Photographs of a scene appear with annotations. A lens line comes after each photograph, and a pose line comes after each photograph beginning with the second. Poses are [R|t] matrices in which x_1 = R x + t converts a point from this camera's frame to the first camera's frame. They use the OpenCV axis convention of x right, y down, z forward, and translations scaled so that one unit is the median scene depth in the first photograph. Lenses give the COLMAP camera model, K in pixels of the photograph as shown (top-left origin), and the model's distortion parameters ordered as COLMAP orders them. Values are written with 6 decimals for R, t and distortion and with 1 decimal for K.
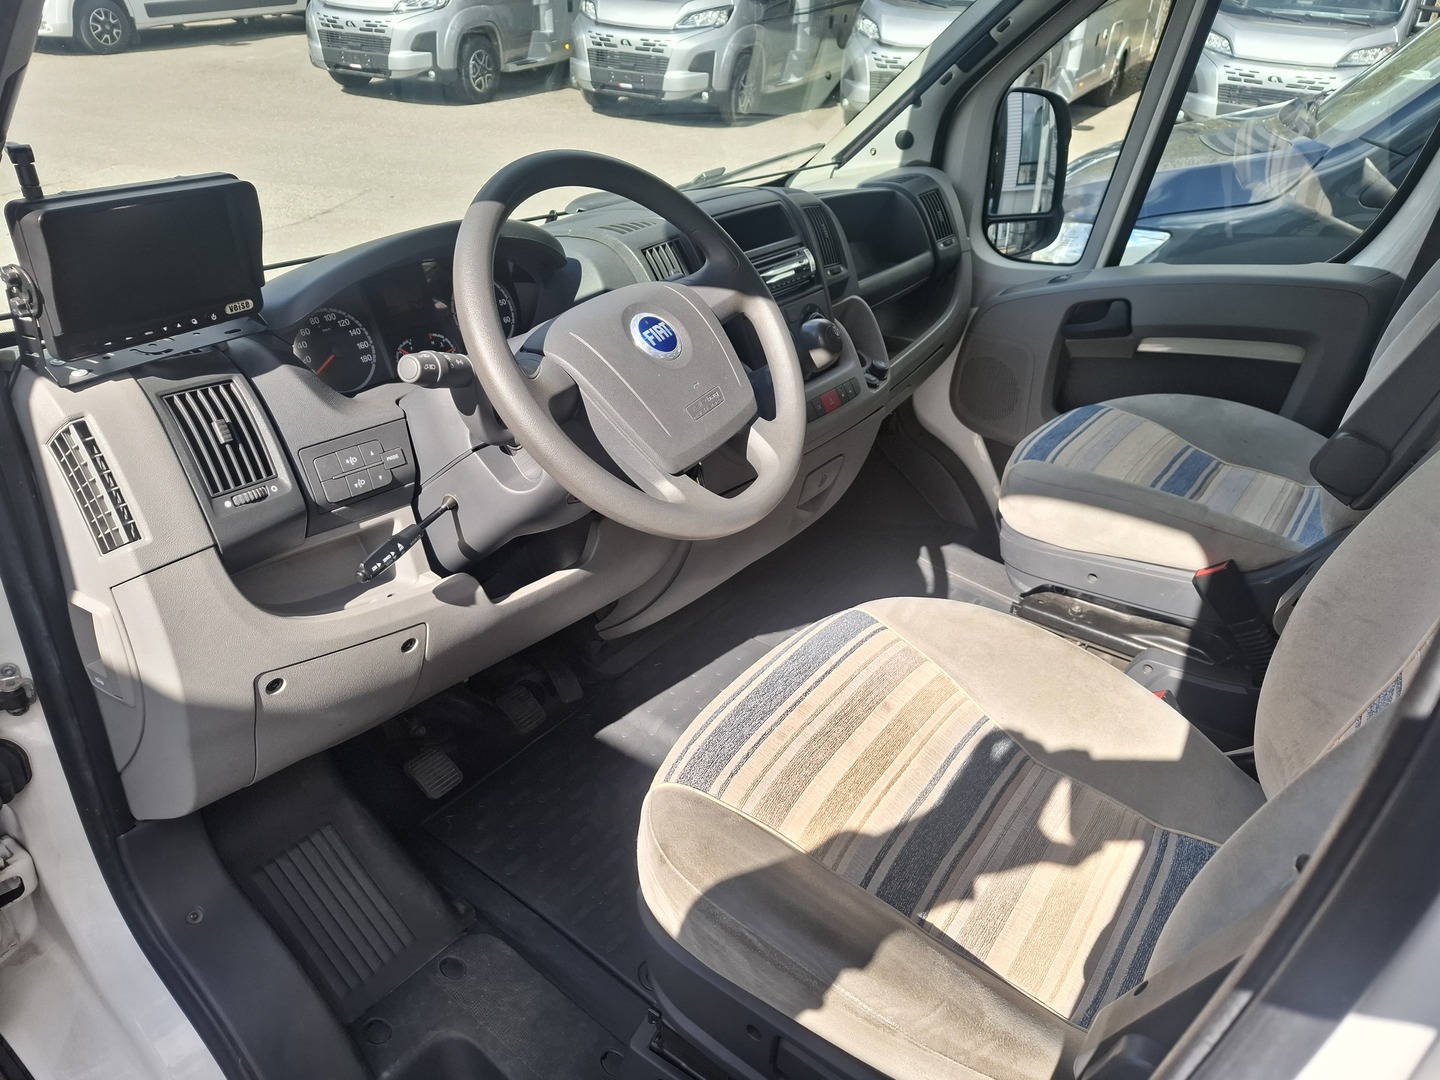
lens RADIAL K [[1018.9, 0, 722.1], [0, 1018.9, 546.4], [0, 0, 1]] dist [0.055885, -0.022080]
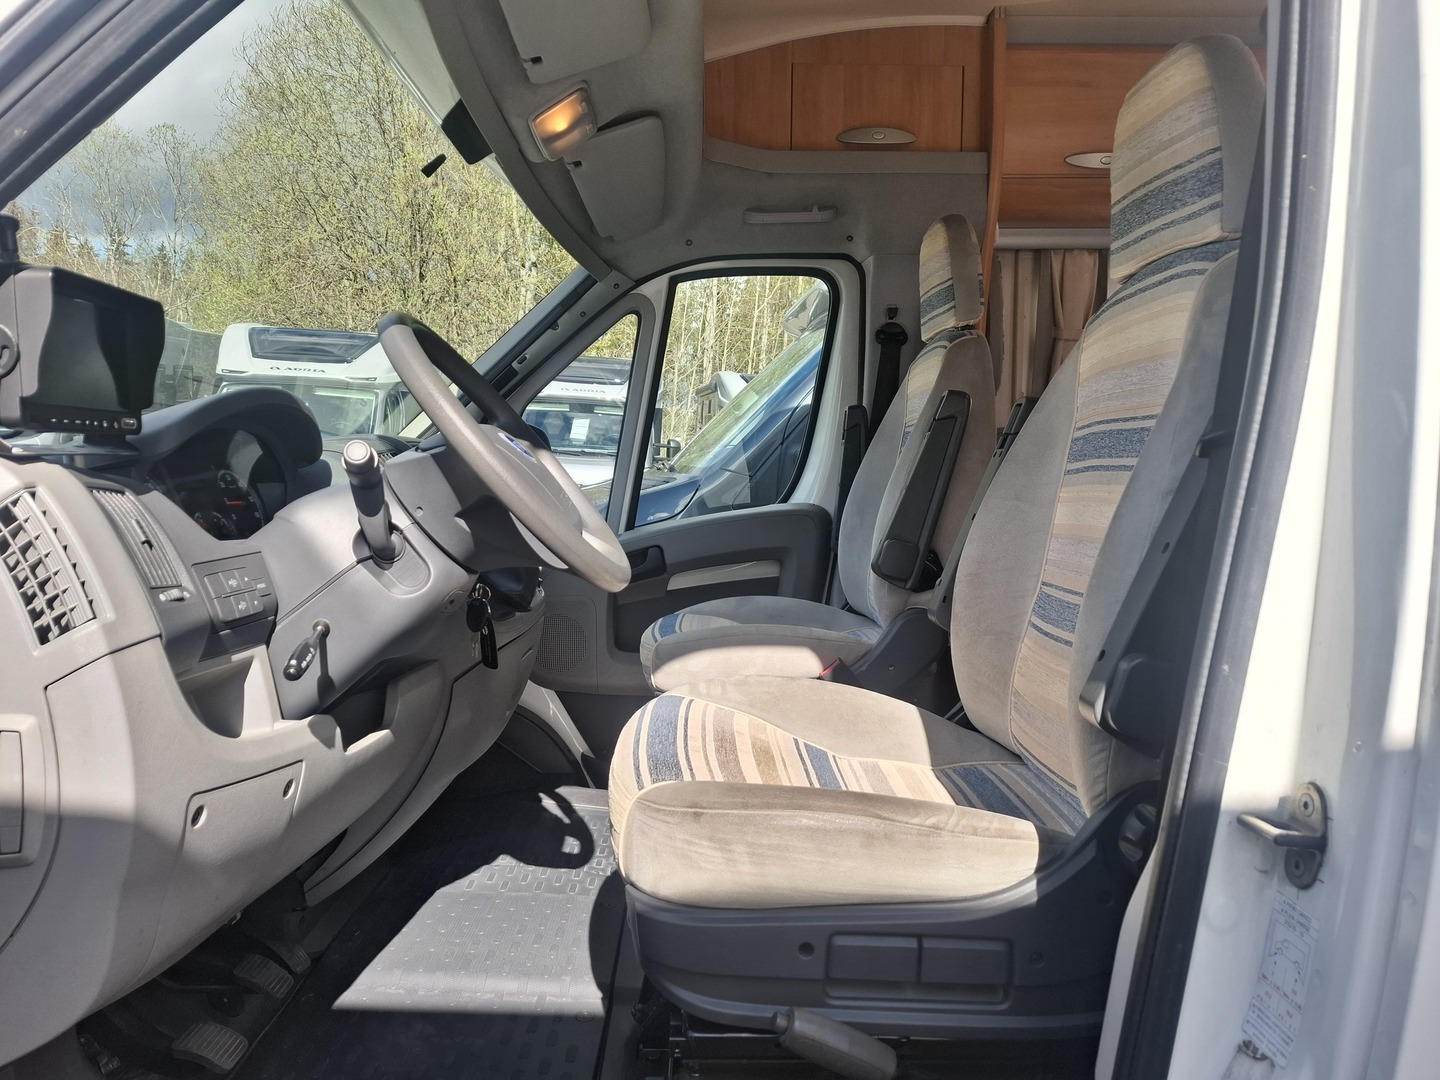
lens RADIAL K [[1018.9, 0, 719.8], [0, 1018.9, 541.9], [0, 0, 1]] dist [0.055885, -0.022080]
pose [[0.802295, -0.072242, 0.592540, -0.559504], [0.307503, 0.900823, -0.306528, 0.318174], [-0.511630, 0.428134, 0.744941, 0.022206]]
